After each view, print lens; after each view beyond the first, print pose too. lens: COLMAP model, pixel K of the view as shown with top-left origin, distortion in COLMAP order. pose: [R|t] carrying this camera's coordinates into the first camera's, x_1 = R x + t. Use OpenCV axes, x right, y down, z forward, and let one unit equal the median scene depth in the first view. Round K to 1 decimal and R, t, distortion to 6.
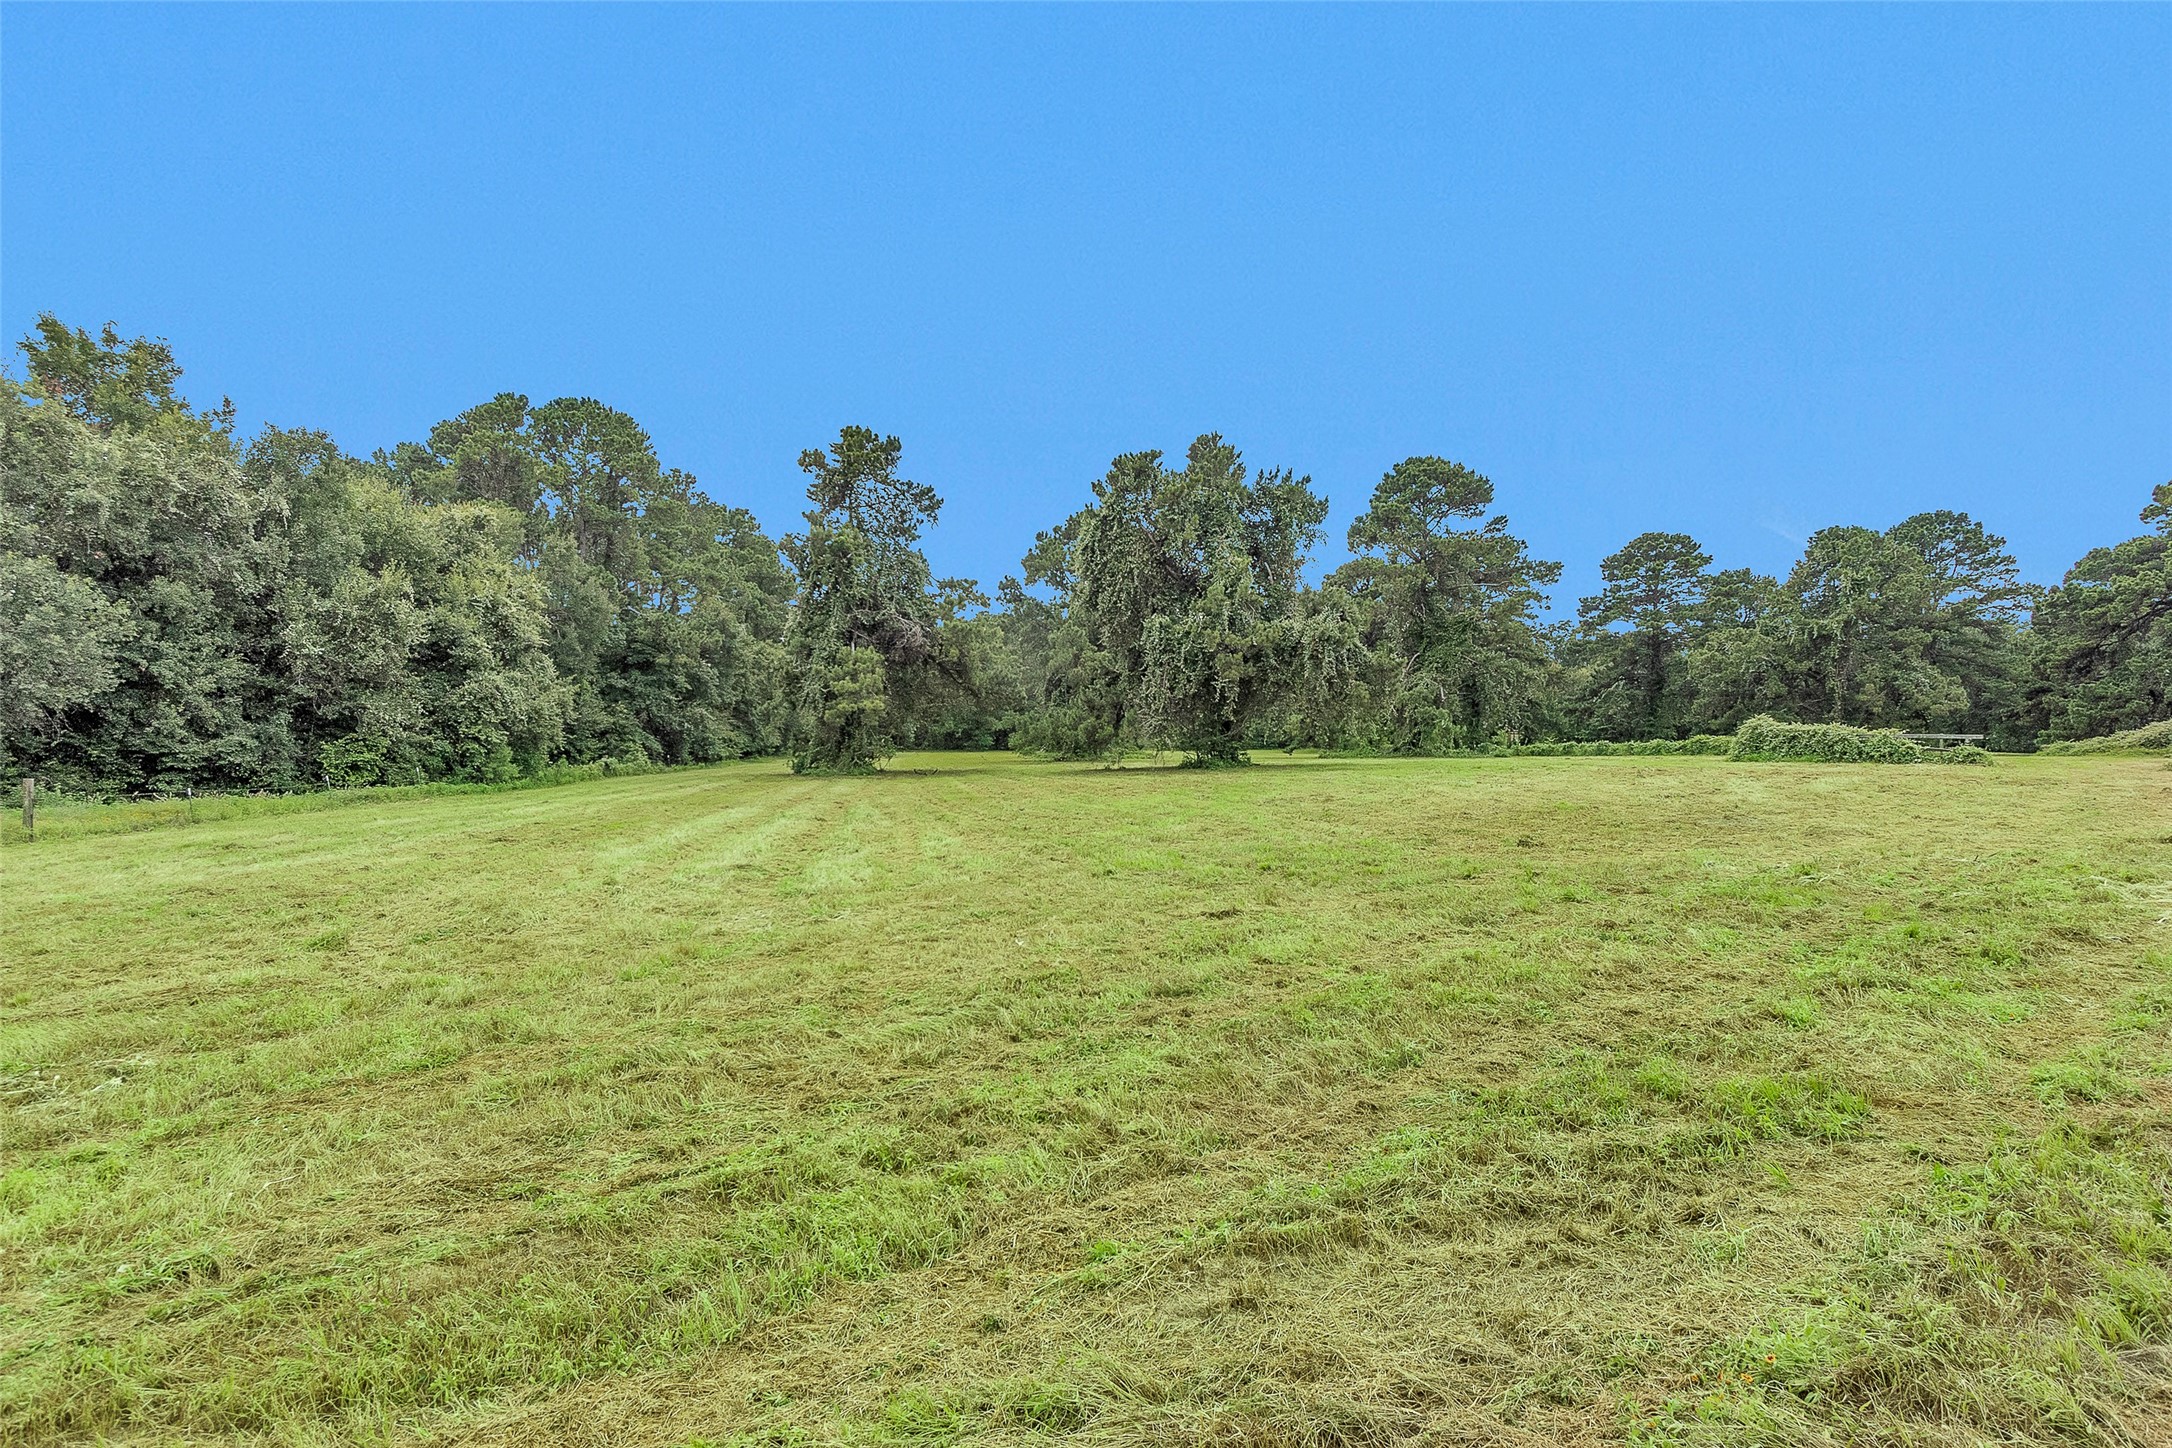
lens RADIAL K [[1113.6, 0, 1081.6], [0, 1113.6, 716.5], [0, 0, 1]] dist [0.001356, -0.000972]
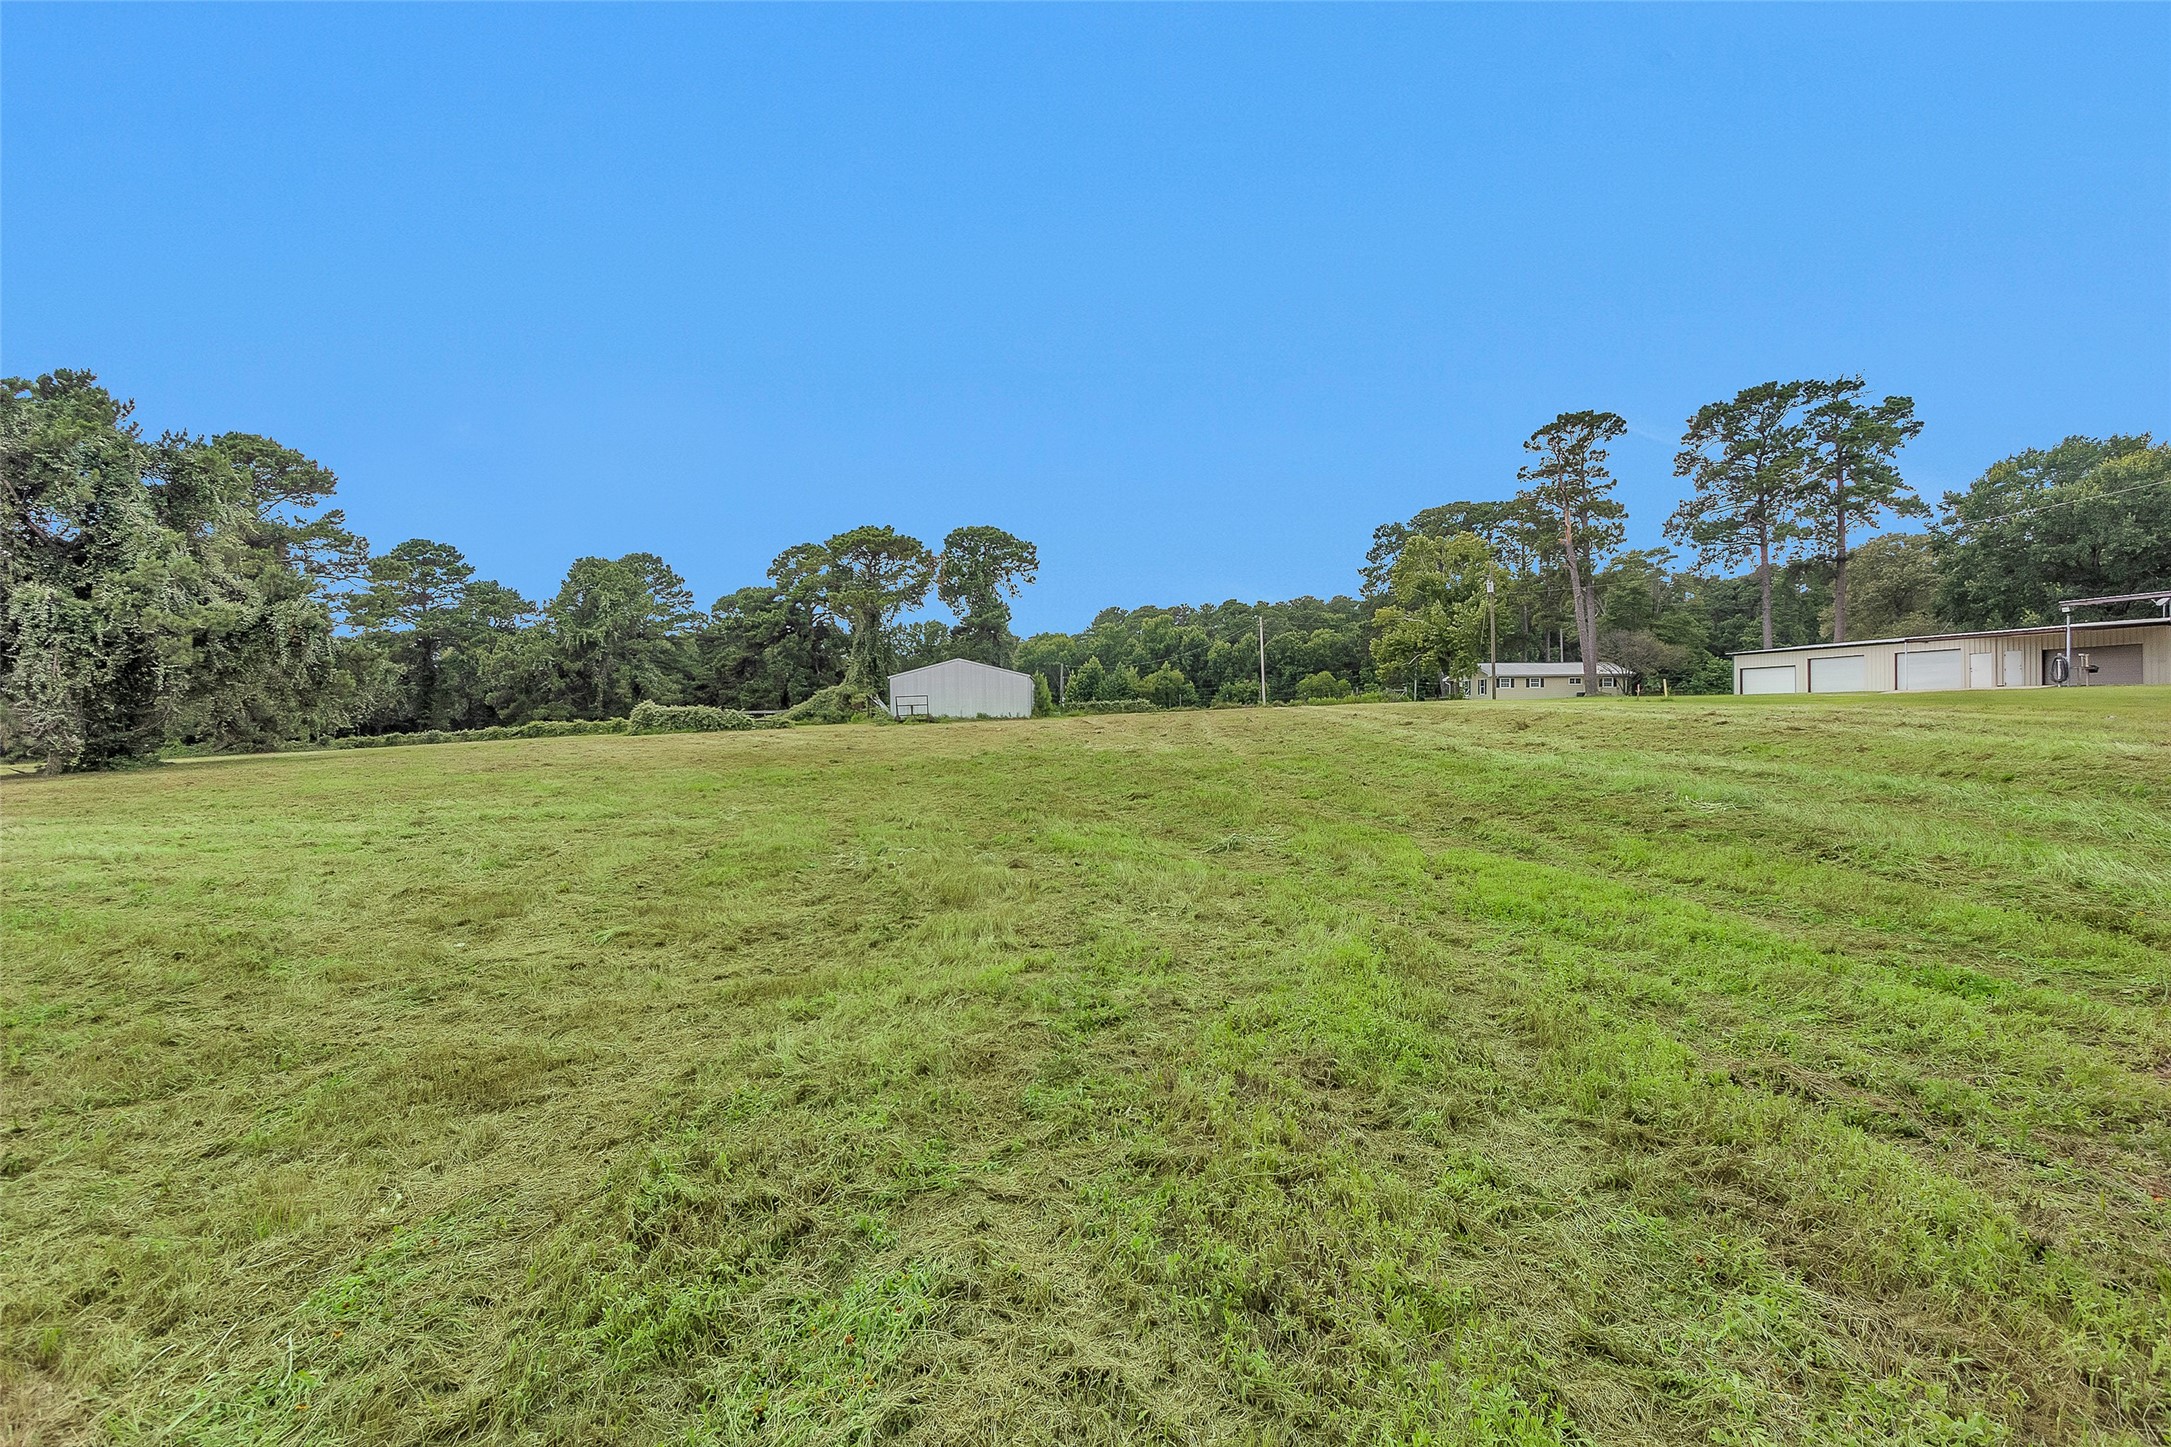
lens RADIAL K [[1113.1, 0, 1082.4], [0, 1113.1, 717.2], [0, 0, 1]] dist [0.001356, -0.000972]
pose [[0.399651, -0.018631, 0.916478, -0.274607], [0.018877, 0.999749, 0.012092, 0.007950], [-0.916473, 0.012468, 0.399902, -0.018111]]
